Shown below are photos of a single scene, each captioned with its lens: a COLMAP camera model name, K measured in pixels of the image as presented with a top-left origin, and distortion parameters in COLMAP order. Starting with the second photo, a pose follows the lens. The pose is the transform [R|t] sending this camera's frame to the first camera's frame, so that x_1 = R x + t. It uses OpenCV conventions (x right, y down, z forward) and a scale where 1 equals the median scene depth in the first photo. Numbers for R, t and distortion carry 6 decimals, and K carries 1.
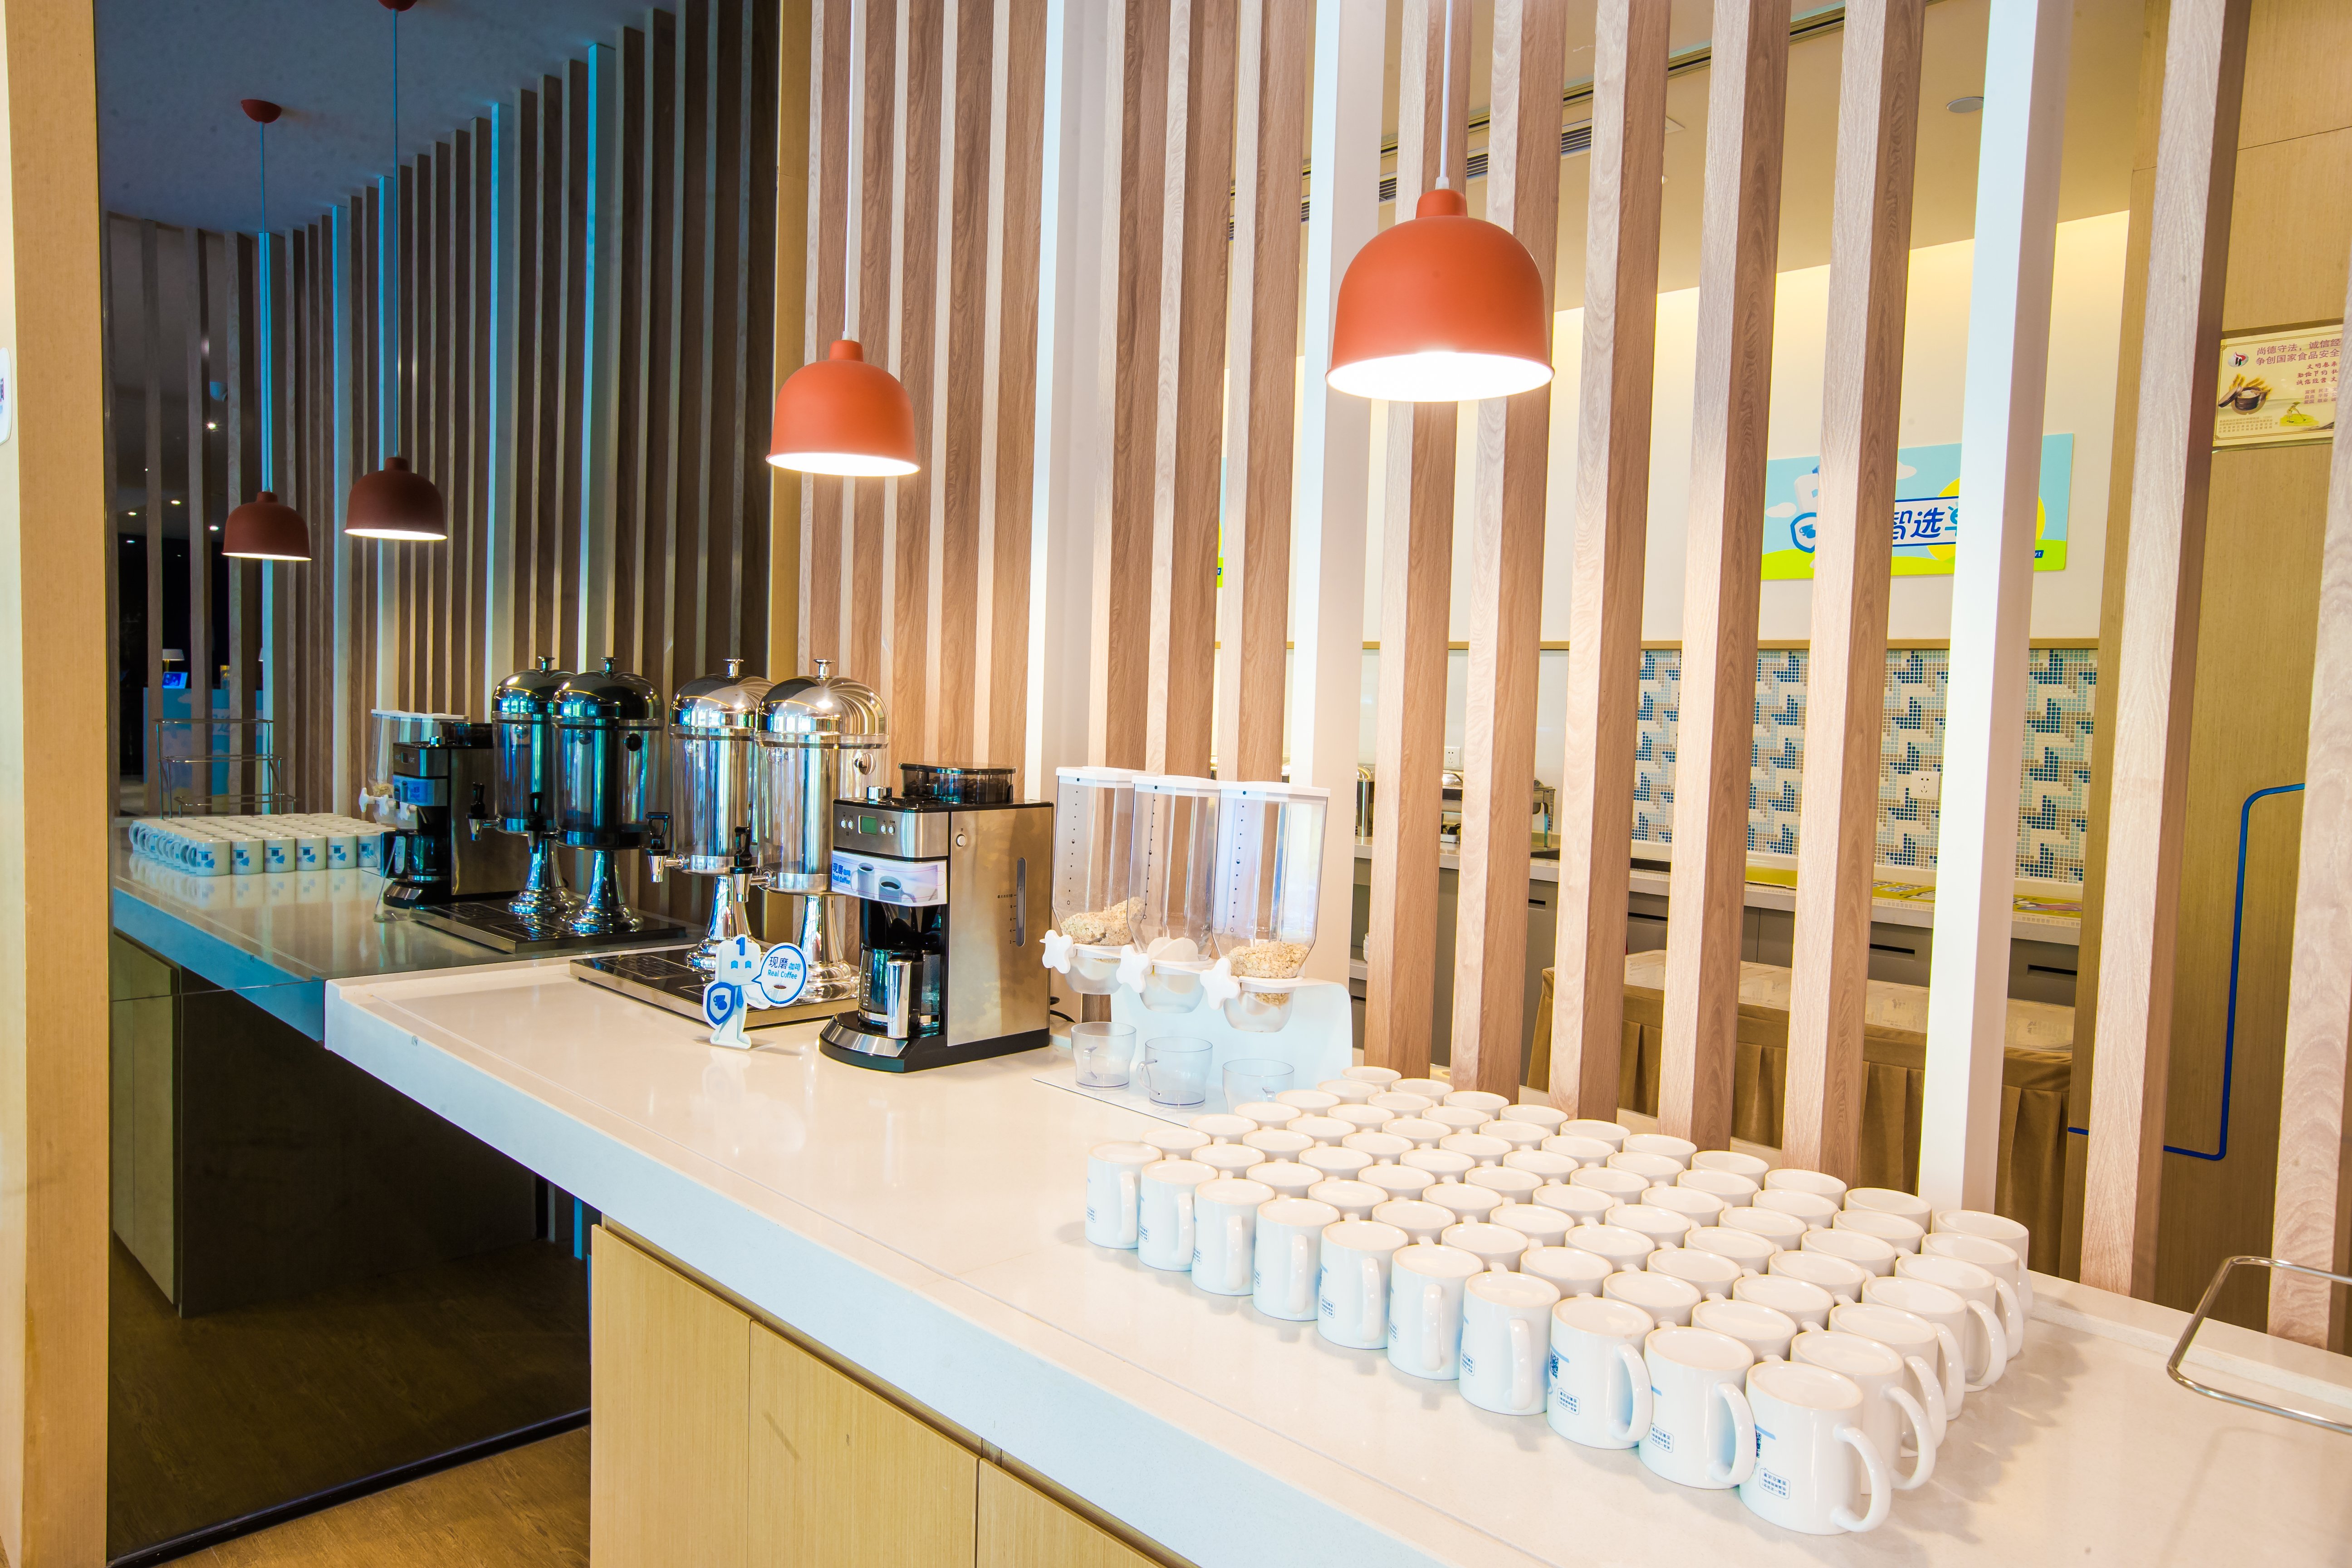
lens RADIAL K [[1605.1, 0, 1176.0], [0, 1605.1, 784.0], [0, 0, 1]] dist [0.002112, 0.001890]
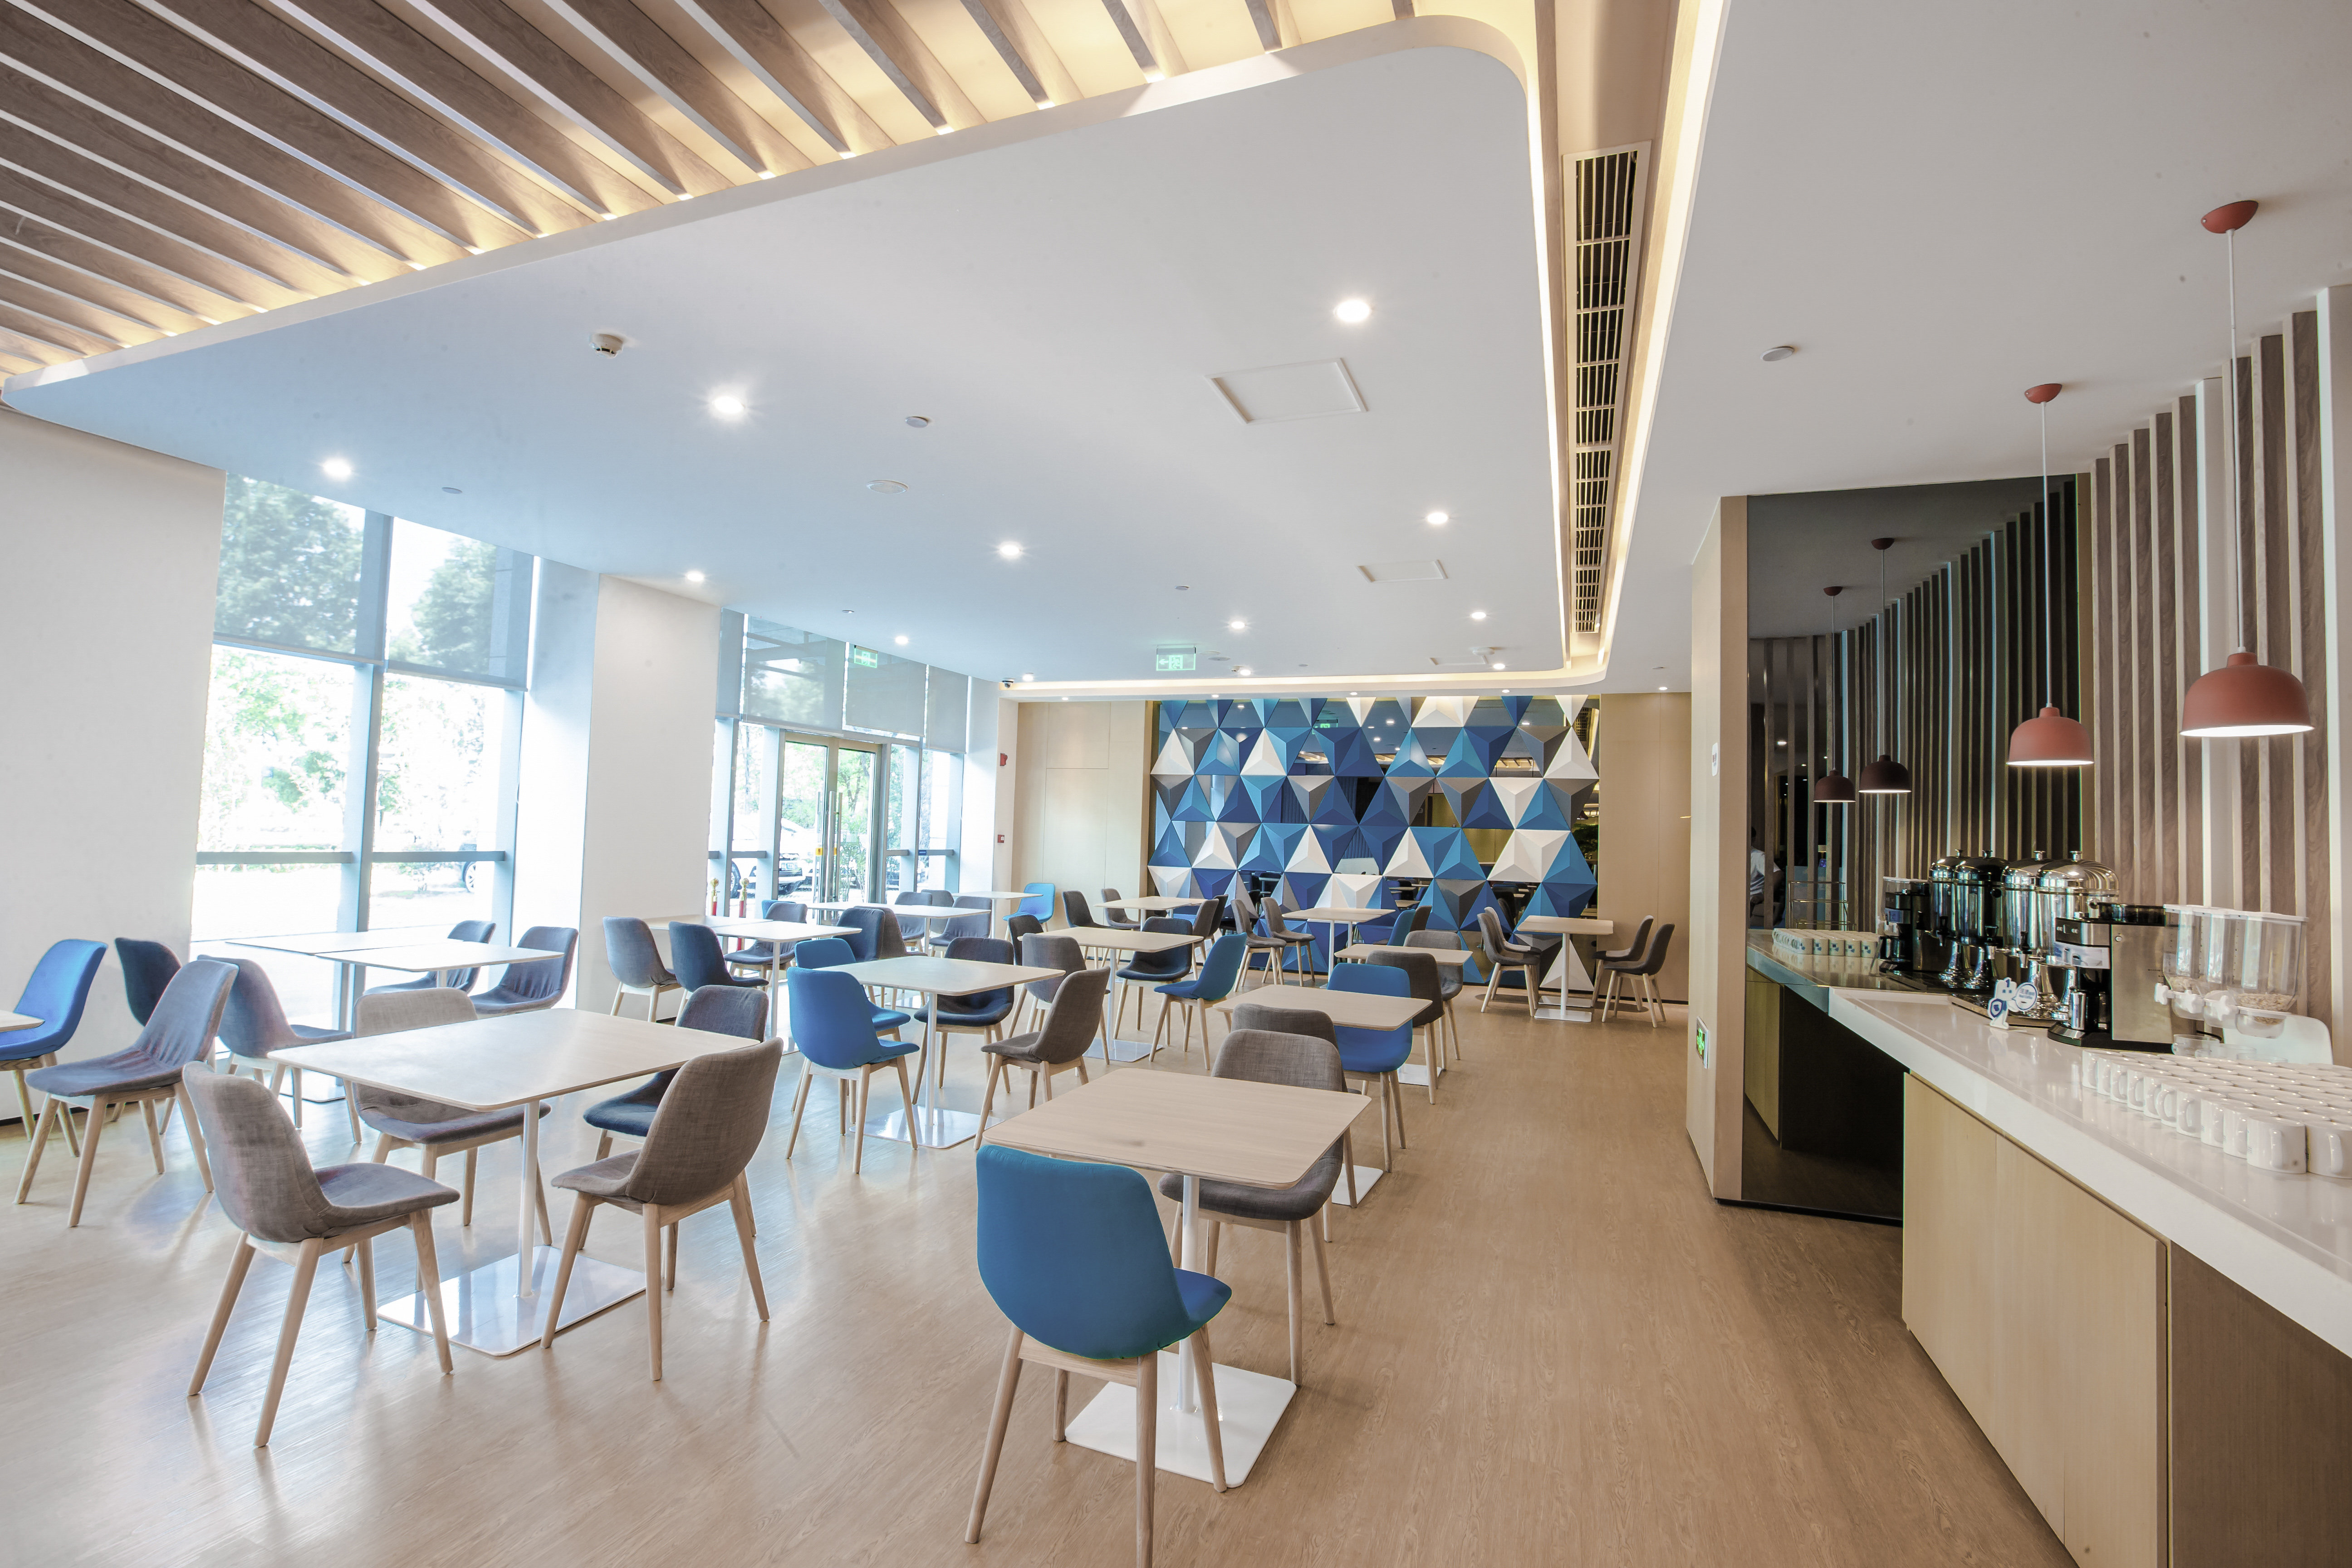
lens RADIAL K [[1067.3, 0, 1150.1], [0, 1067.3, 781.9], [0, 0, 1]] dist [-0.066260, 0.029239]
pose [[0.419036, -0.065460, -0.905607, 0.433941], [-0.062139, 0.992992, -0.100529, 0.035244], [0.905841, 0.098399, 0.412031, -0.540786]]
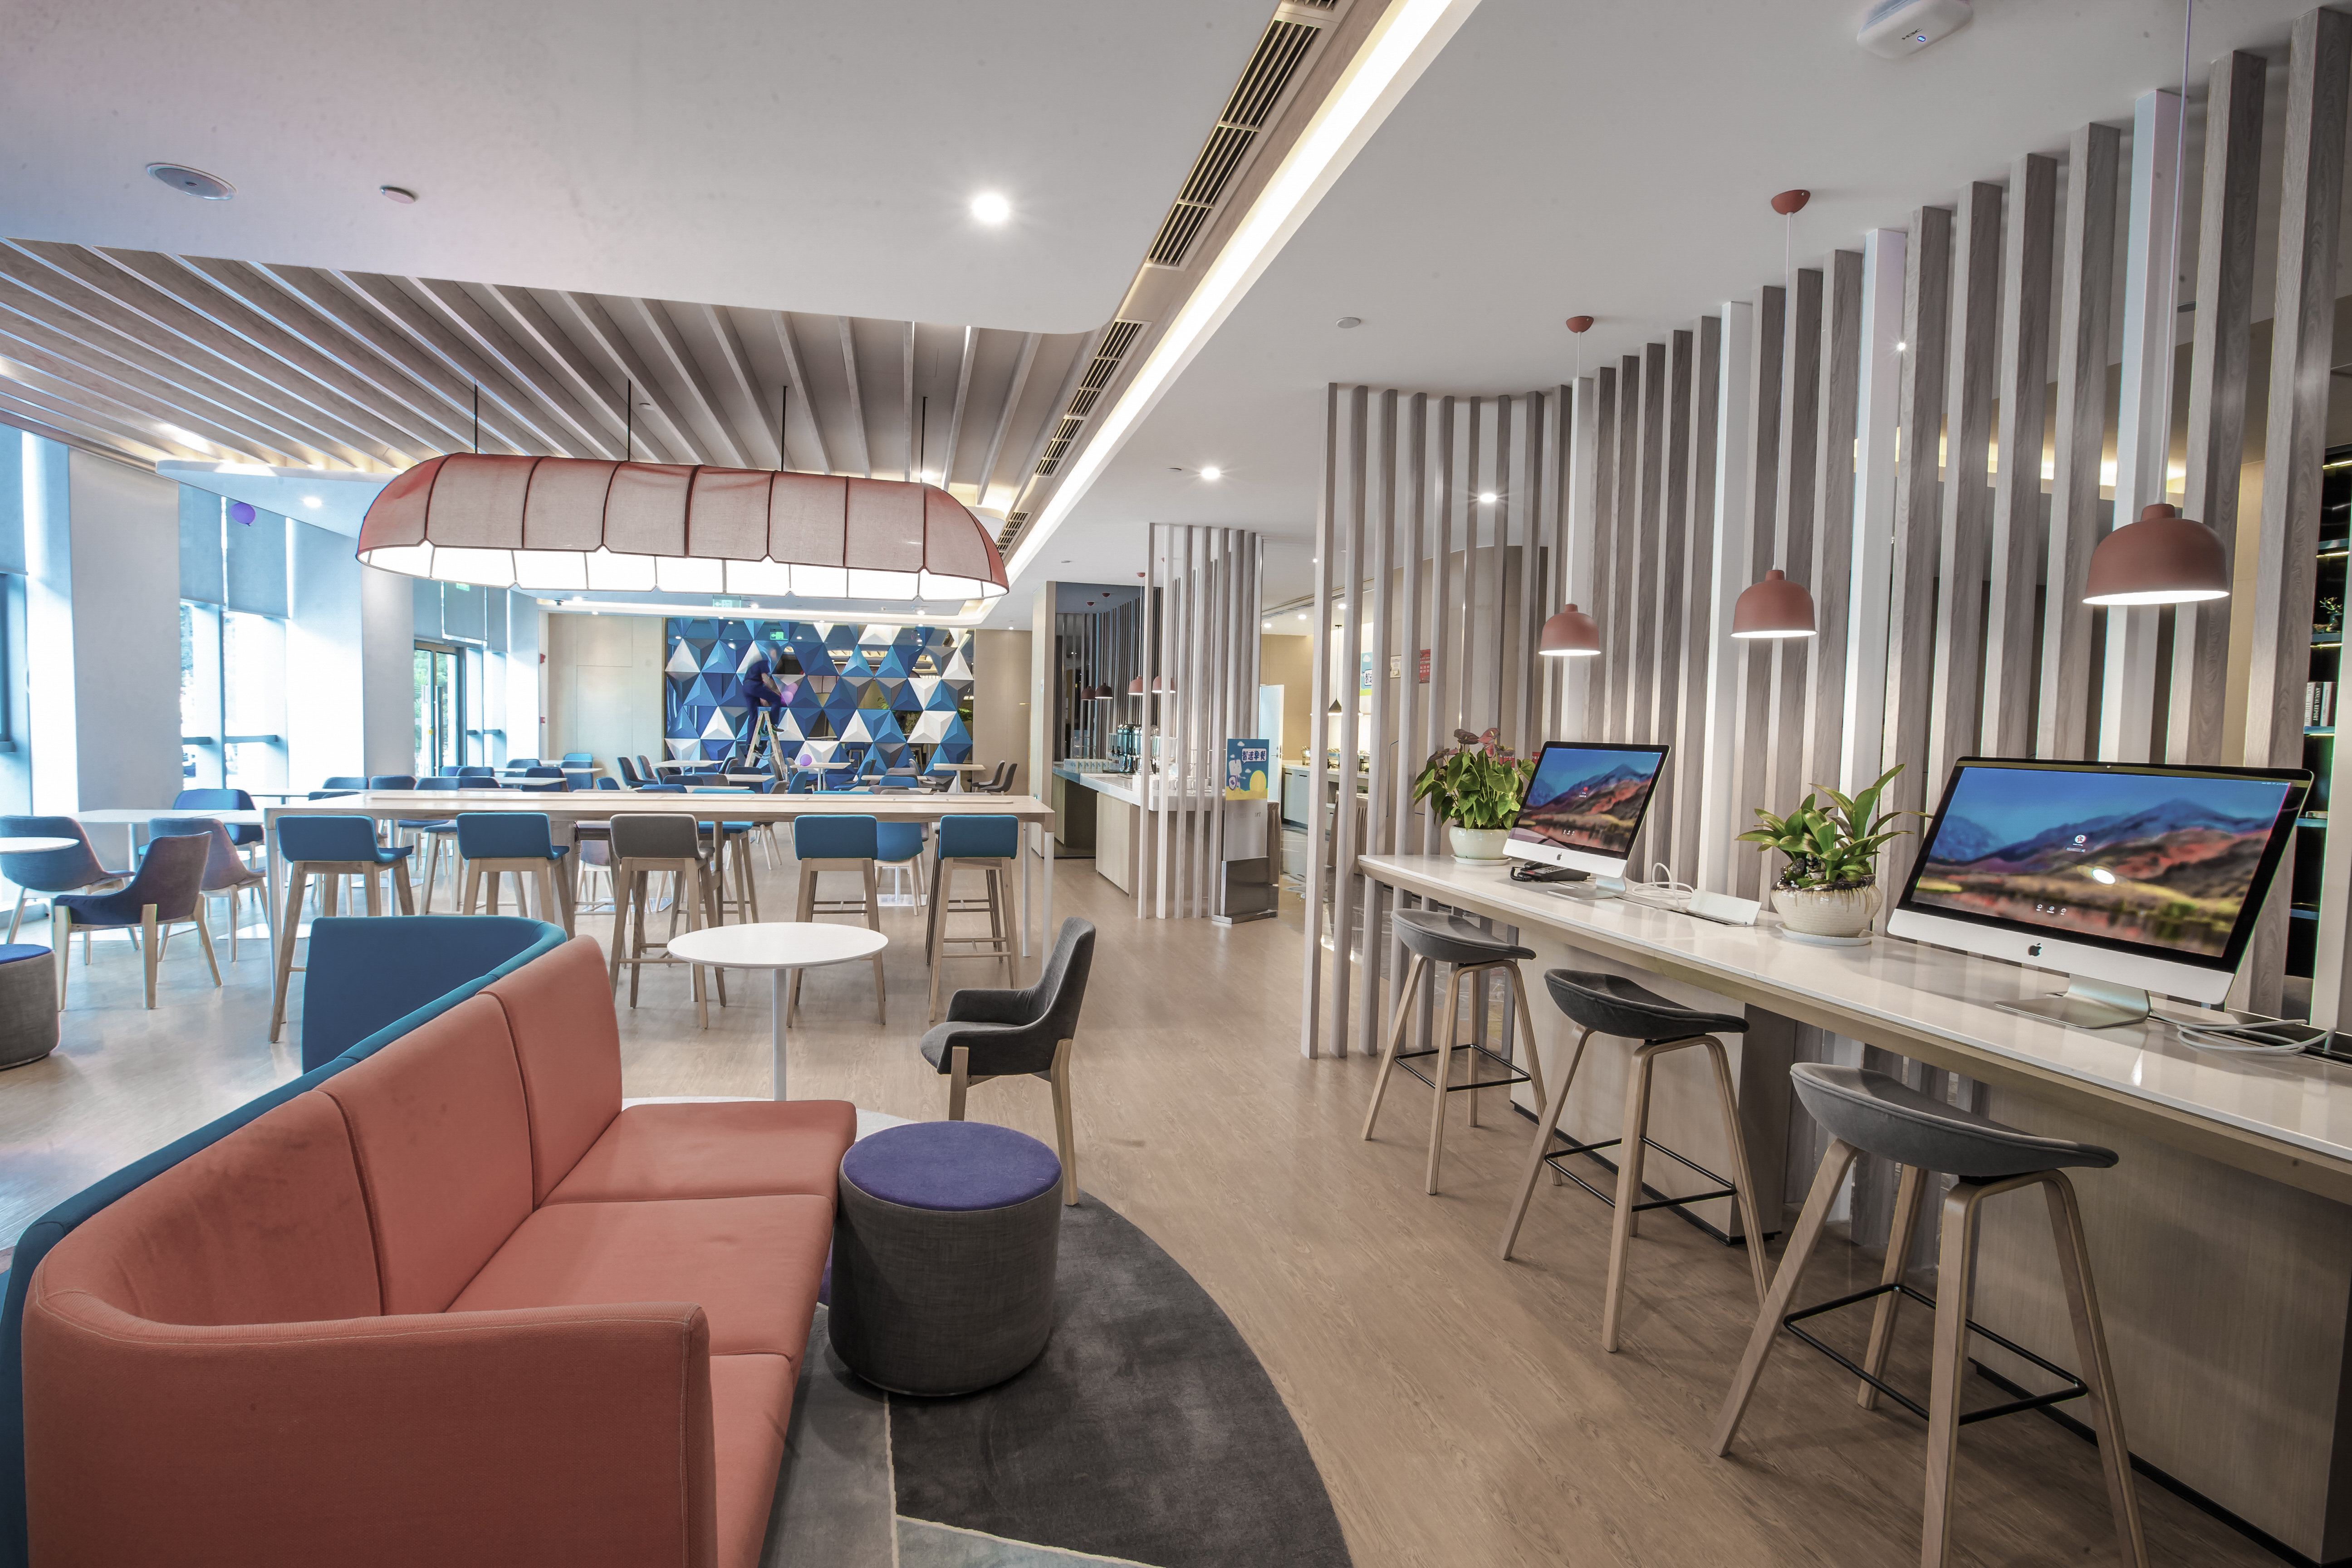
lens RADIAL K [[1067.3, 0, 1150.1], [0, 1067.3, 781.9], [0, 0, 1]] dist [-0.066260, 0.029239]
pose [[0.861961, 0.010909, -0.506857, 1.785682], [-0.017227, 0.999821, -0.007777, 0.178342], [0.506682, 0.015435, 0.861995, -2.419942]]
